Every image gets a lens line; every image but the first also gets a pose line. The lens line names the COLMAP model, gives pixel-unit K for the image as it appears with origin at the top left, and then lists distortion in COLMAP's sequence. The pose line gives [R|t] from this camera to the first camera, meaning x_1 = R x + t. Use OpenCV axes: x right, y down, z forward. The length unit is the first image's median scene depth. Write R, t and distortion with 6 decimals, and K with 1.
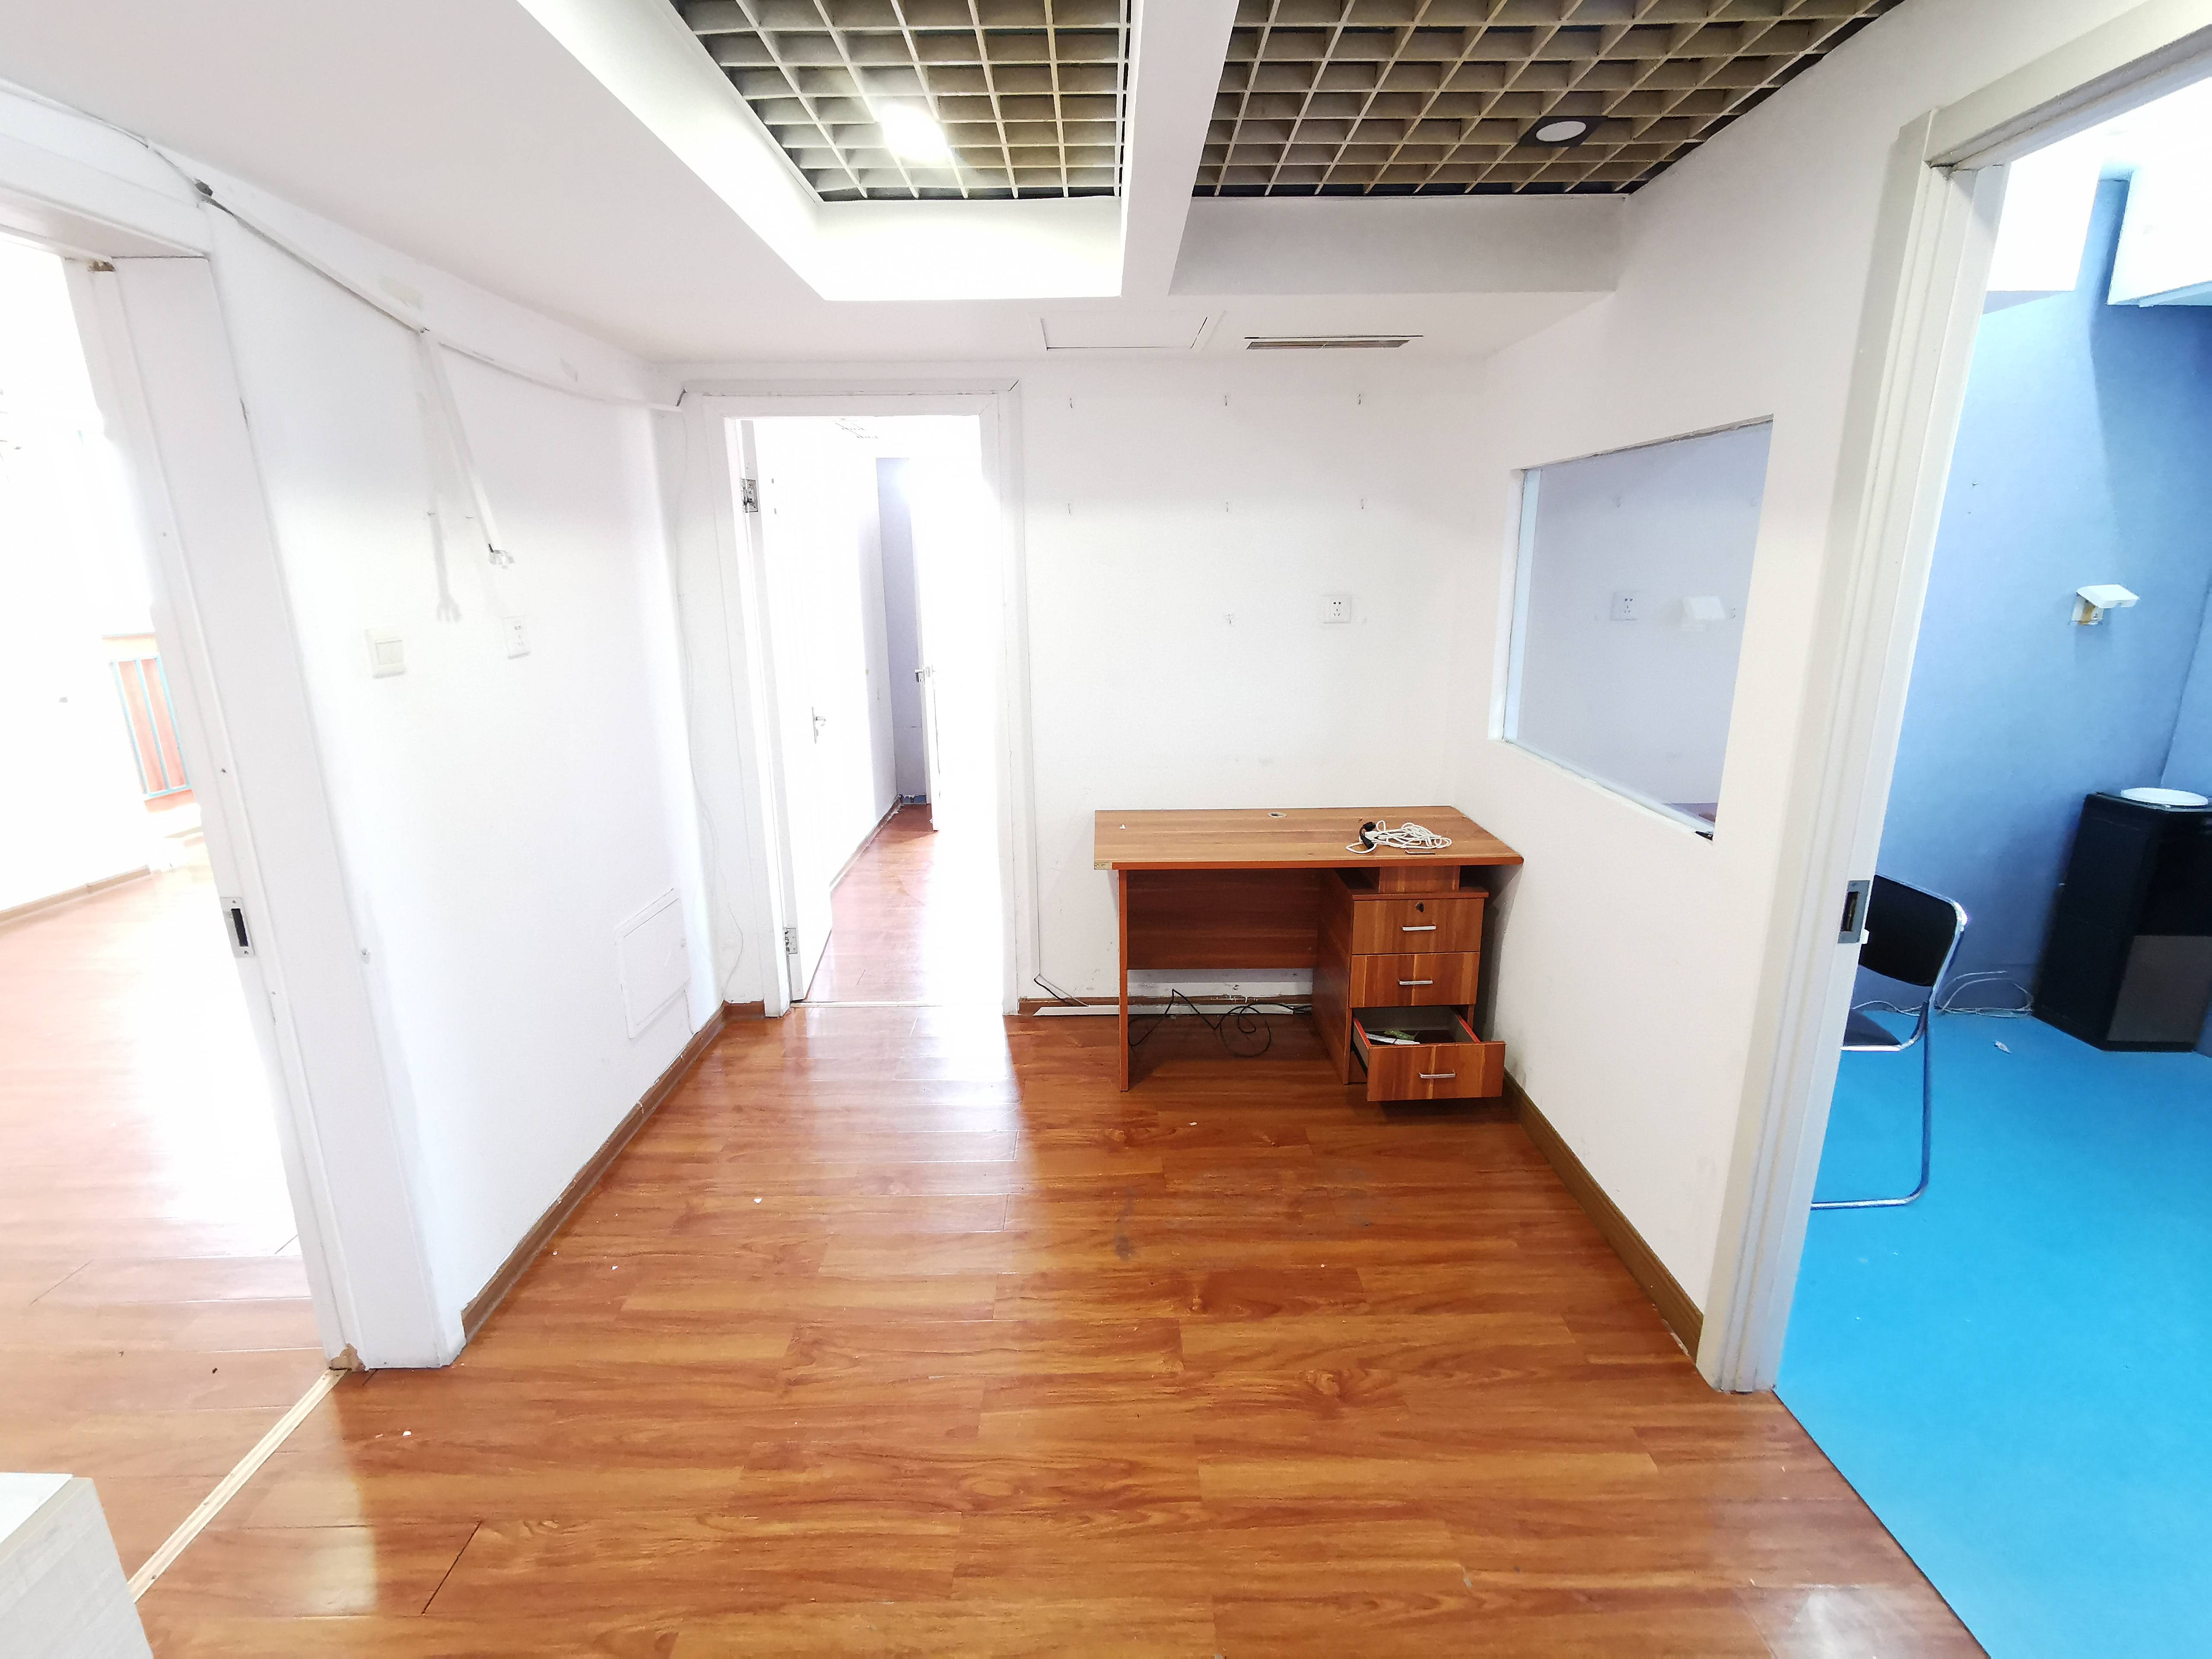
lens RADIAL K [[1006.1, 0, 1106.0], [0, 1006.1, 829.5], [0, 0, 1]] dist [0.007272, -0.000273]
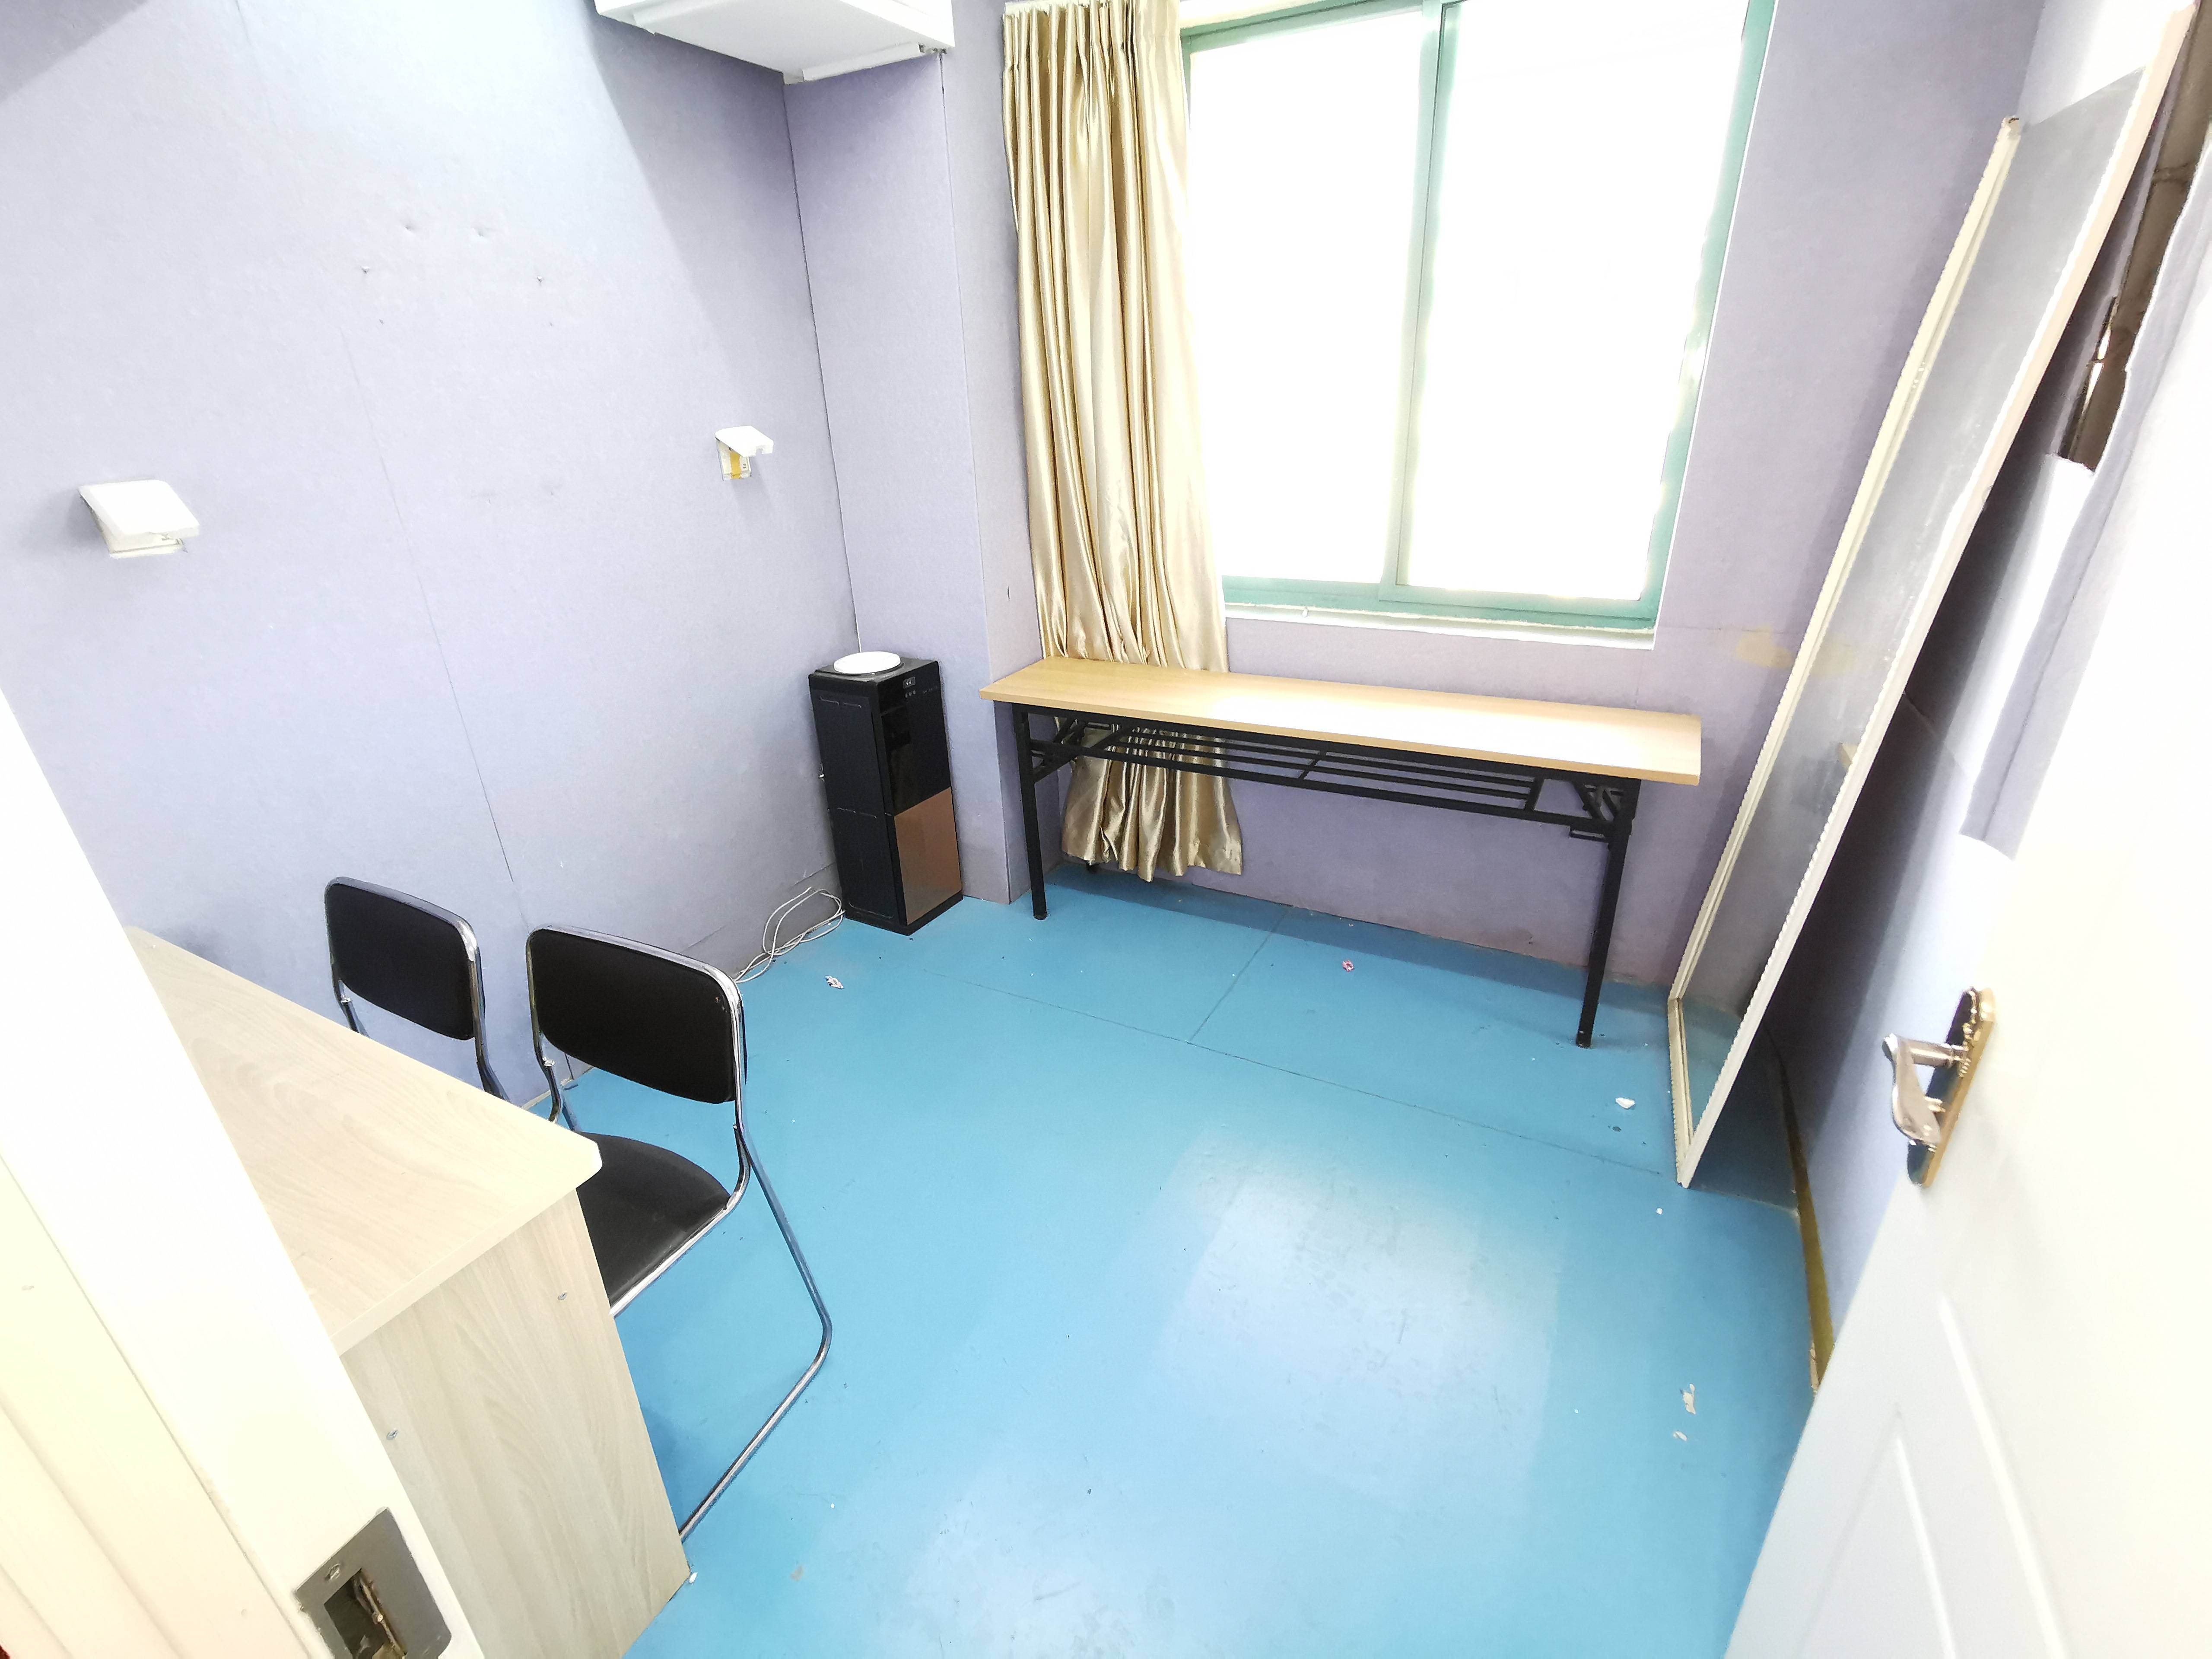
lens RADIAL K [[1006.1, 0, 1106.0], [0, 1006.1, 829.5], [0, 0, 1]] dist [0.007272, -0.000273]
pose [[0.476762, -0.363428, 0.800386, 0.348374], [0.249158, 0.929059, 0.273439, -0.086440], [-0.842982, 0.069057, 0.533491, 0.328887]]
